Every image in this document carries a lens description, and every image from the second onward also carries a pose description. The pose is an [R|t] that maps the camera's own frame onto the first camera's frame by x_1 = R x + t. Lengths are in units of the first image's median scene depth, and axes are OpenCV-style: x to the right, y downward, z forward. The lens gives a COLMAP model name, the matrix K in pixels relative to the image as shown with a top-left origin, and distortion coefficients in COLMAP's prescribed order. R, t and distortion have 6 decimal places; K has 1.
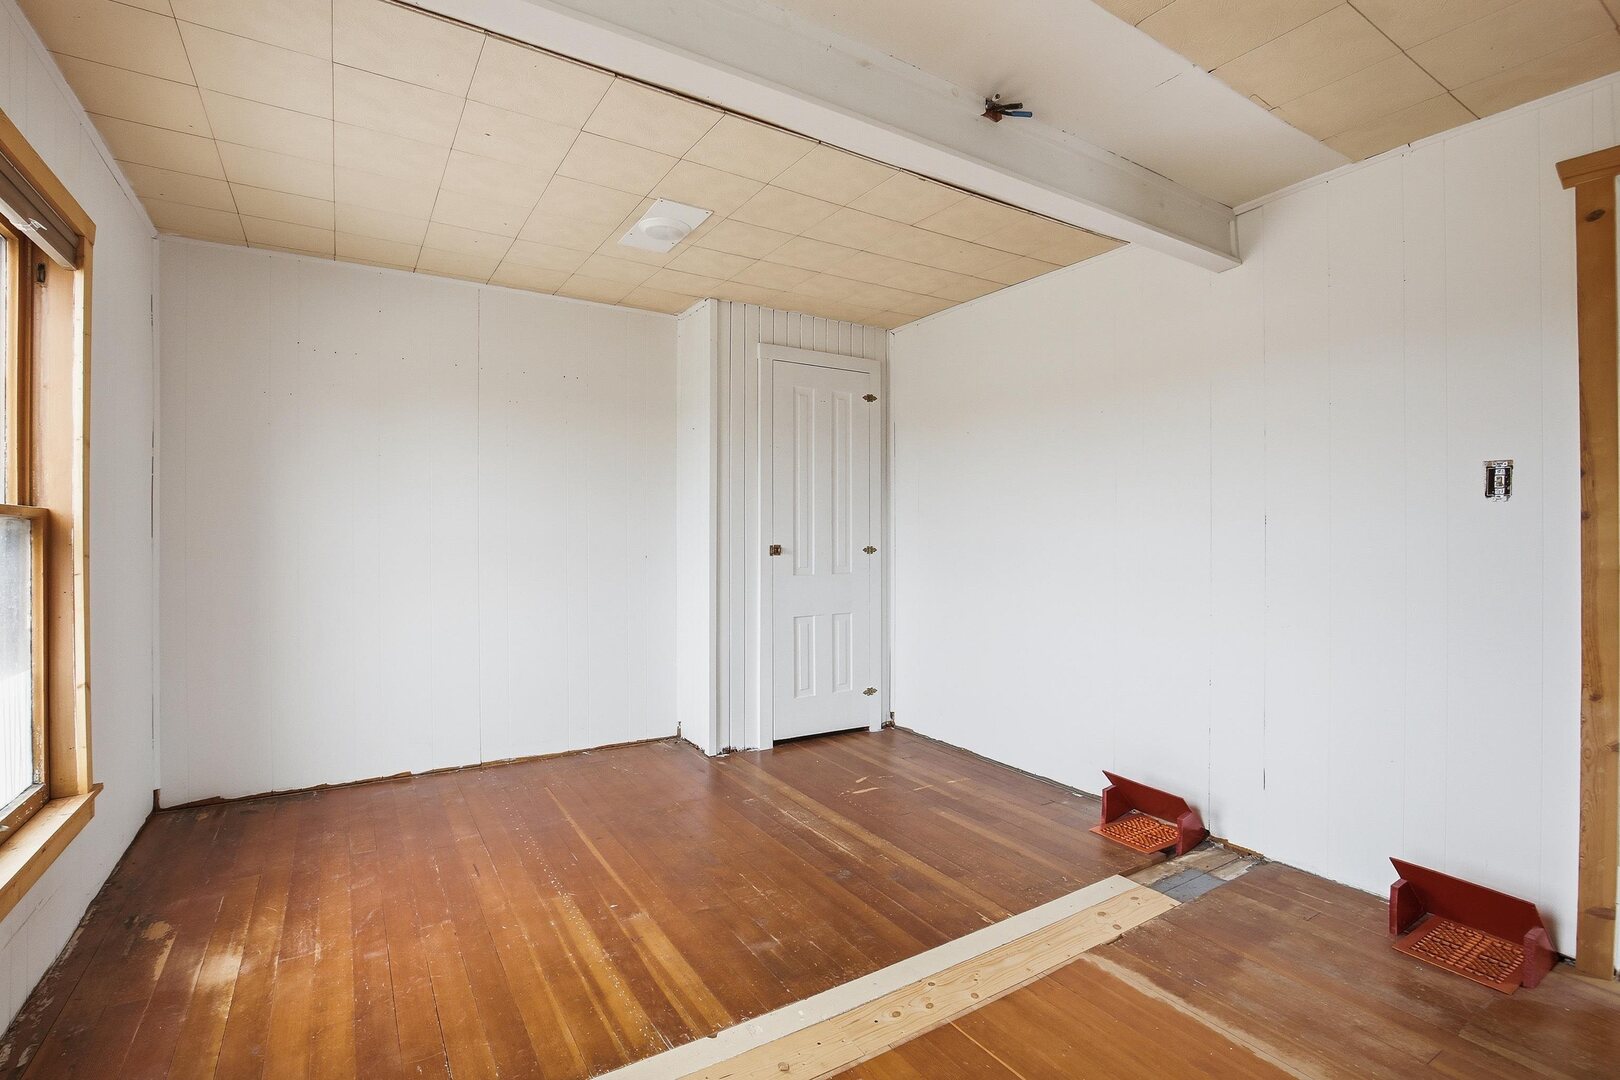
lens RADIAL K [[744.6, 0, 806.0], [0, 744.6, 534.5], [0, 0, 1]] dist [-0.023077, 0.000355]
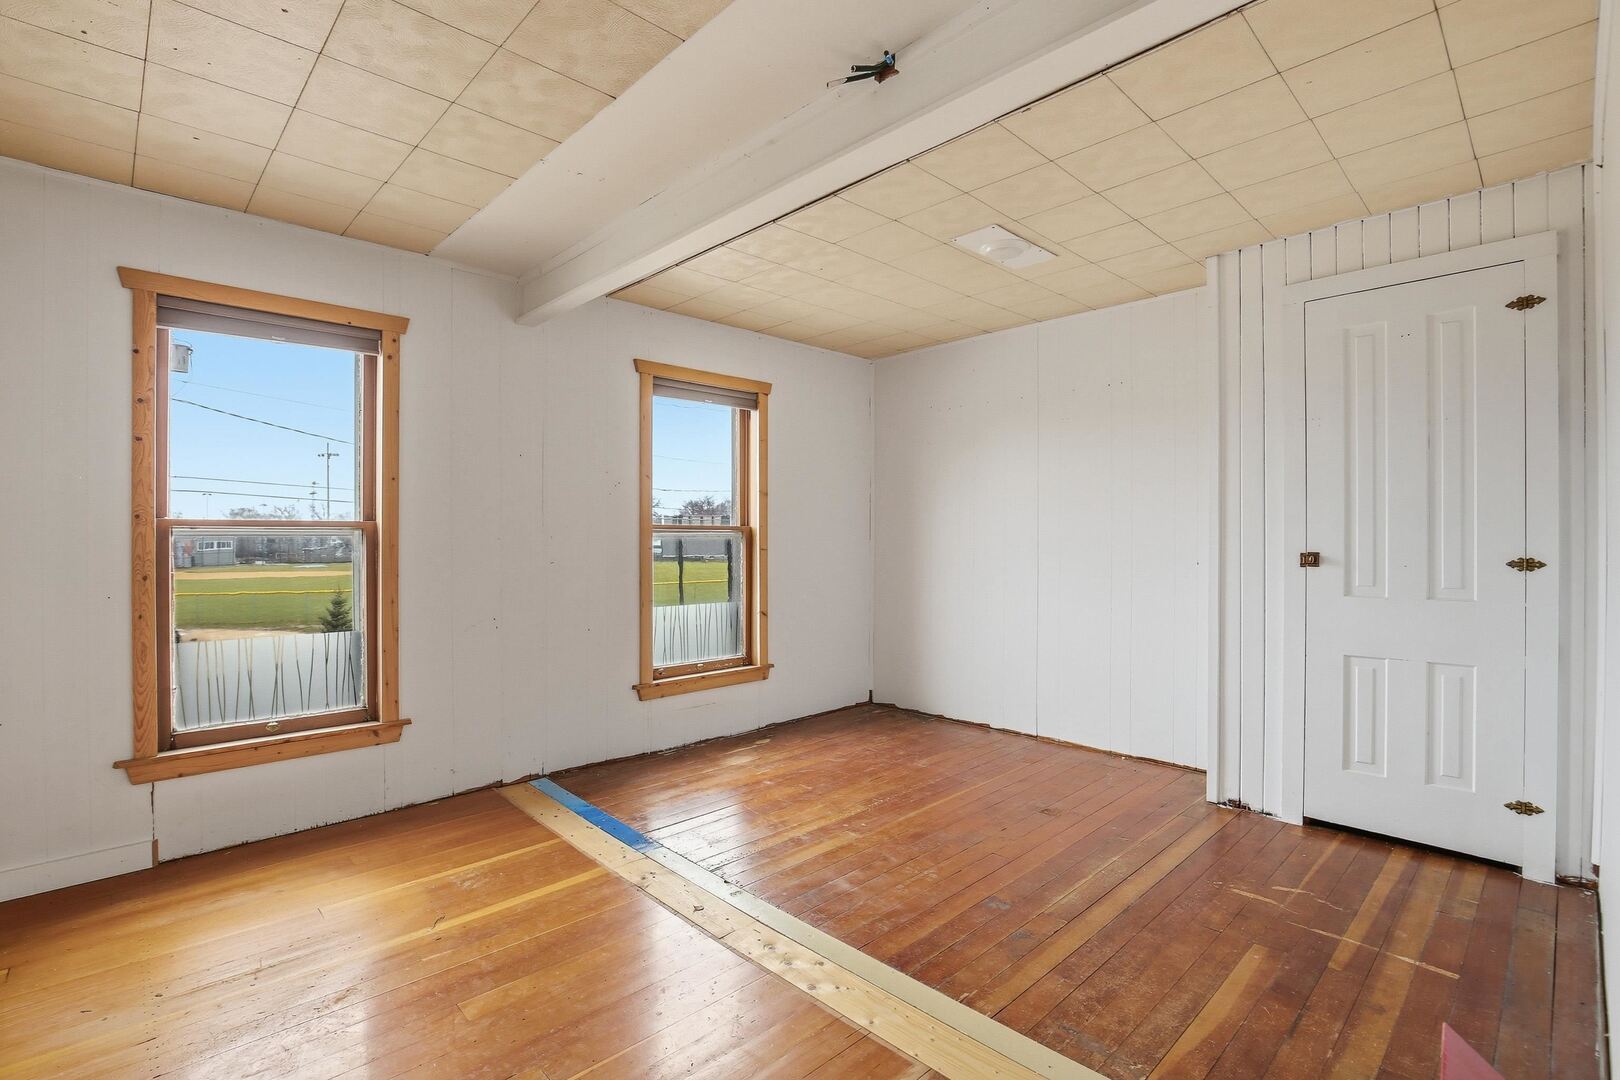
lens RADIAL K [[744.6, 0, 804.6], [0, 744.6, 545.9], [0, 0, 1]] dist [-0.023077, 0.000355]
pose [[0.208951, 0.006779, -0.977903, 0.673370], [0.000538, 0.999975, 0.007047, 0.002778], [0.977926, -0.001999, 0.208942, 0.427437]]
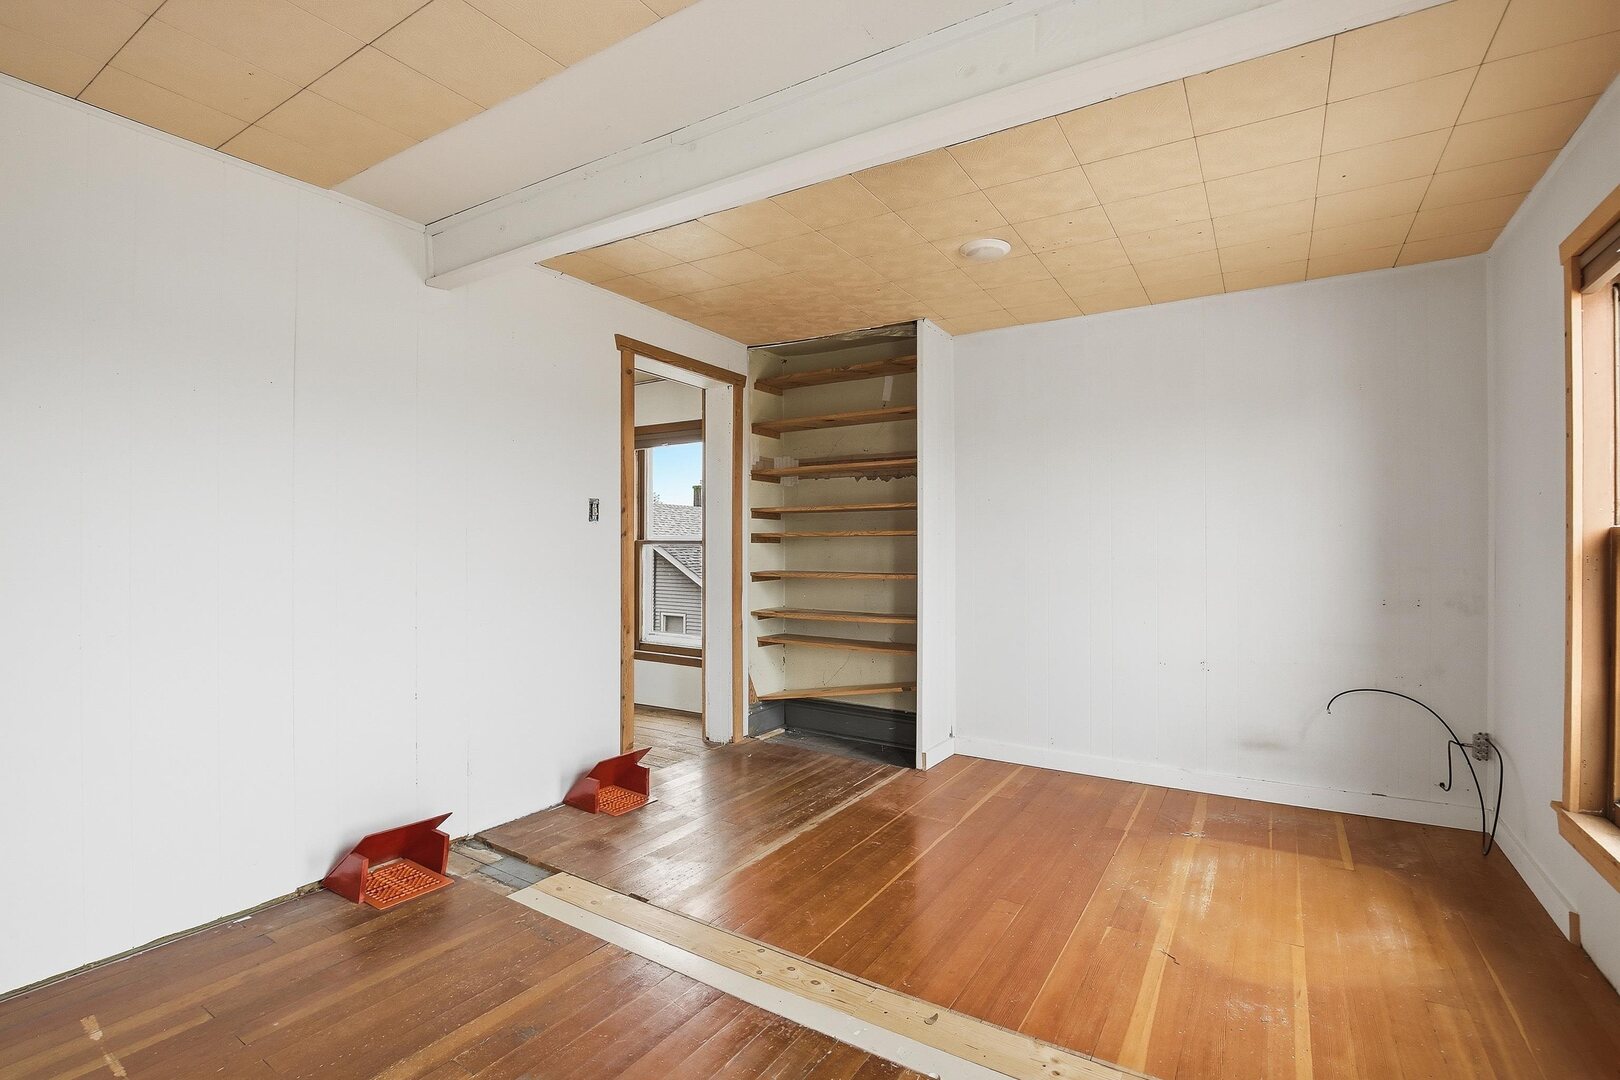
lens RADIAL K [[744.6, 0, 807.8], [0, 744.6, 535.5], [0, 0, 1]] dist [-0.023077, 0.000355]
pose [[-0.433904, 0.012593, 0.900871, -0.465464], [0.001134, 0.999909, -0.013431, 0.003412], [-0.900958, -0.004806, -0.433879, 0.799507]]
